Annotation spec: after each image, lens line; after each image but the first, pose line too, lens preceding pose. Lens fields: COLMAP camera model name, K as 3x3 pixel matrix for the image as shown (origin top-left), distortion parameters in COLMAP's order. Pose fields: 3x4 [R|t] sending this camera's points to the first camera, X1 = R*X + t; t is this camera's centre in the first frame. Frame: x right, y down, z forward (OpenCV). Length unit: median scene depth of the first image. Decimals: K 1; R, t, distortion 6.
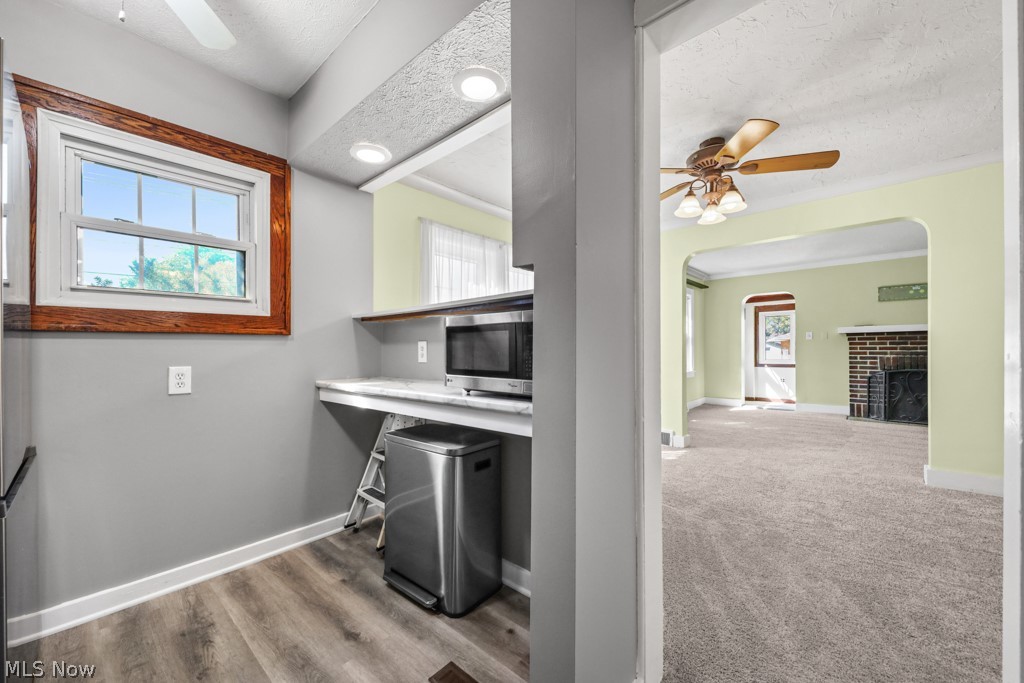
lens RADIAL K [[399.5, 0, 511.4], [0, 399.5, 353.3], [0, 0, 1]] dist [0.005678, -0.001387]
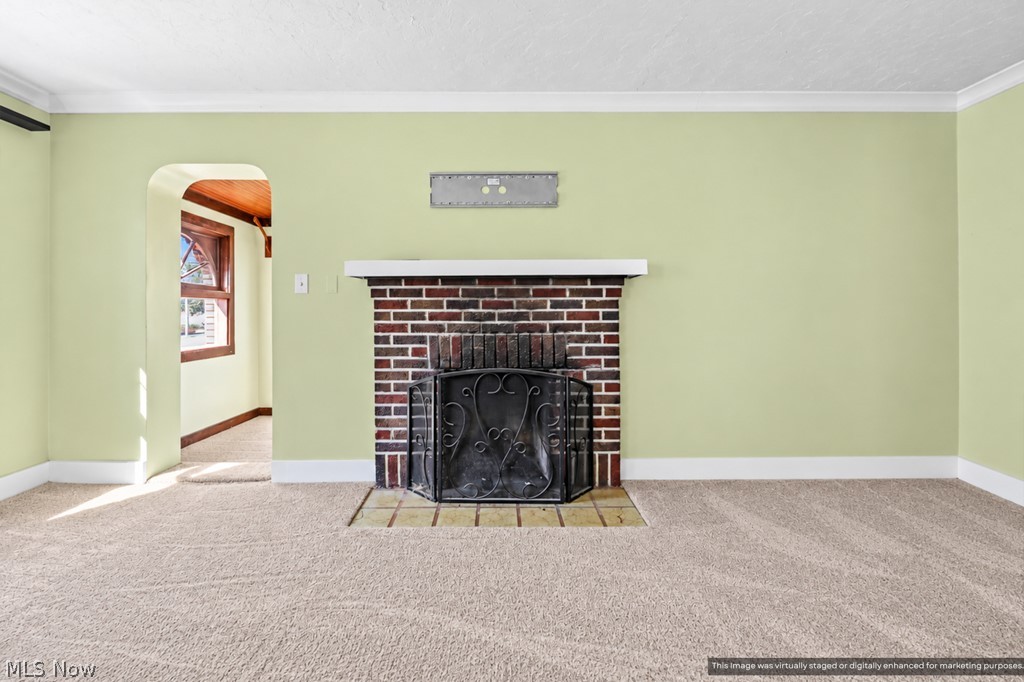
lens RADIAL K [[399.5, 0, 496.0], [0, 399.5, 312.1], [0, 0, 1]] dist [0.005678, -0.001387]
pose [[0.754277, 0.010625, 0.656470, 0.690224], [0.002746, 0.999809, -0.019338, -0.008497], [-0.656550, 0.016389, 0.754104, 0.636564]]
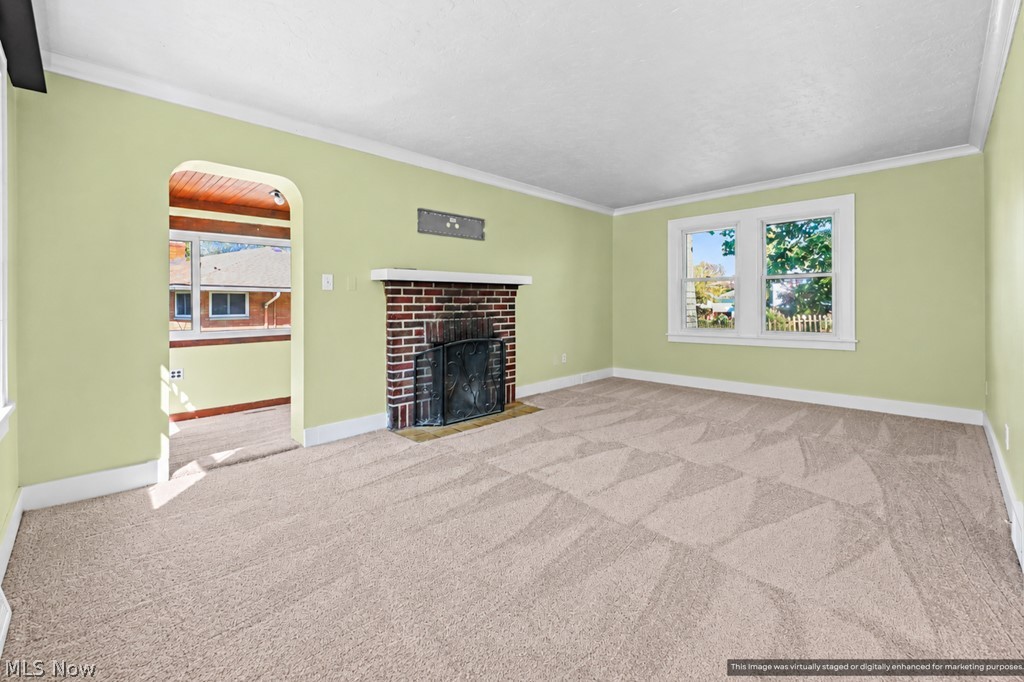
lens RADIAL K [[439.6, 0, 523.8], [0, 439.6, 300.9], [0, 0, 1]] dist [0.002847, 0.000189]
pose [[0.047815, 0.005985, 0.998838, 0.249946], [0.007188, 0.999954, -0.006336, -0.017734], [-0.998830, 0.007482, 0.047769, 0.808788]]
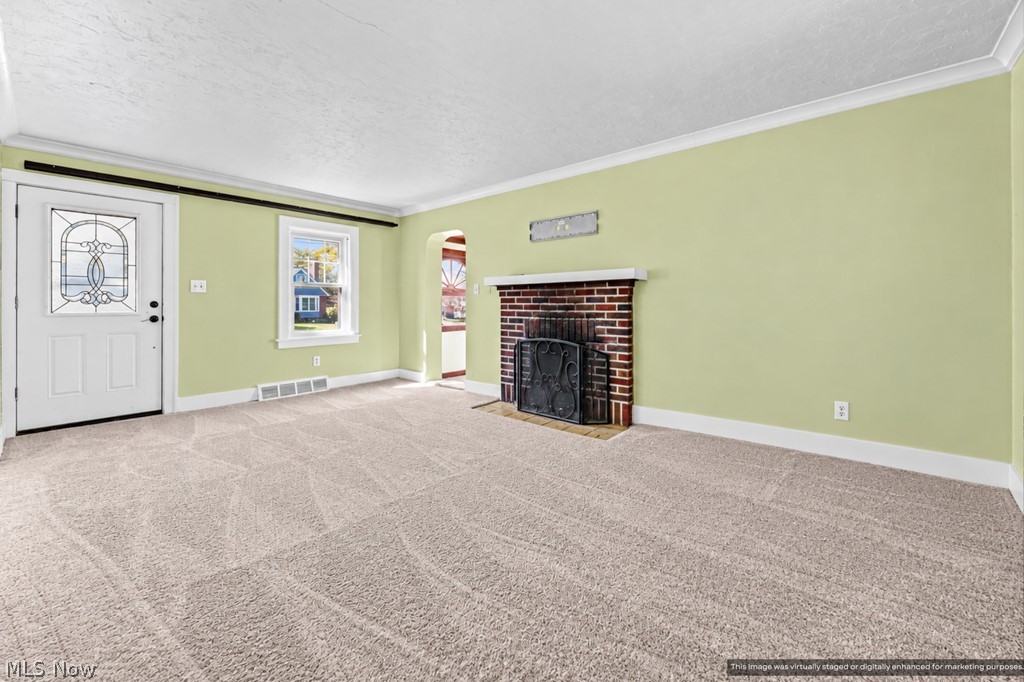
lens RADIAL K [[399.5, 0, 530.0], [0, 399.5, 307.8], [0, 0, 1]] dist [0.005678, -0.001387]
pose [[0.999146, 0.007317, 0.040666, 0.887755], [-0.007207, 0.999970, -0.002840, -0.009314], [-0.040686, 0.002544, 0.999169, 0.286291]]
